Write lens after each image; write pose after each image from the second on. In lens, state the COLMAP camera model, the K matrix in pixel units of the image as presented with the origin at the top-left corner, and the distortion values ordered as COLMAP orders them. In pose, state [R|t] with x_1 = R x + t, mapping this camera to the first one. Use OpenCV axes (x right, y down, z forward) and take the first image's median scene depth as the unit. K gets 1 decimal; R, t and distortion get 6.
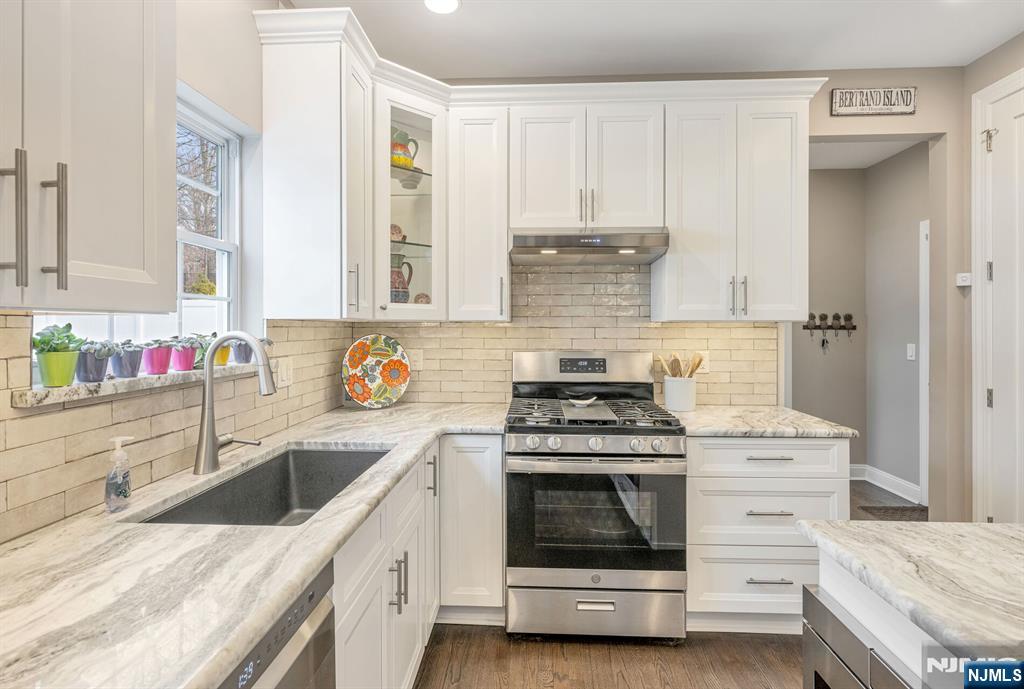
lens RADIAL K [[492.9, 0, 510.2], [0, 492.9, 326.9], [0, 0, 1]] dist [-0.001480, -0.000179]
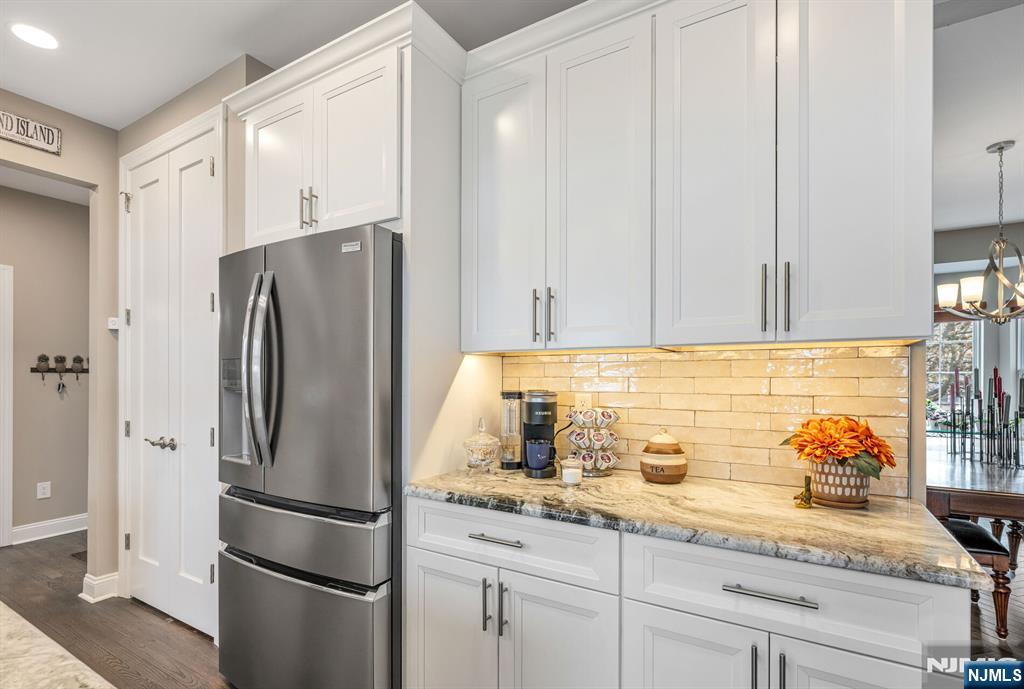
lens RADIAL K [[483.5, 0, 513.3], [0, 483.5, 377.7], [0, 0, 1]] dist [-0.001285, -0.000829]
pose [[0.466379, 0.002136, 0.884583, 0.403165], [-0.000176, 0.999997, -0.002322, 0.028525], [-0.884585, 0.000927, 0.466378, -0.307413]]
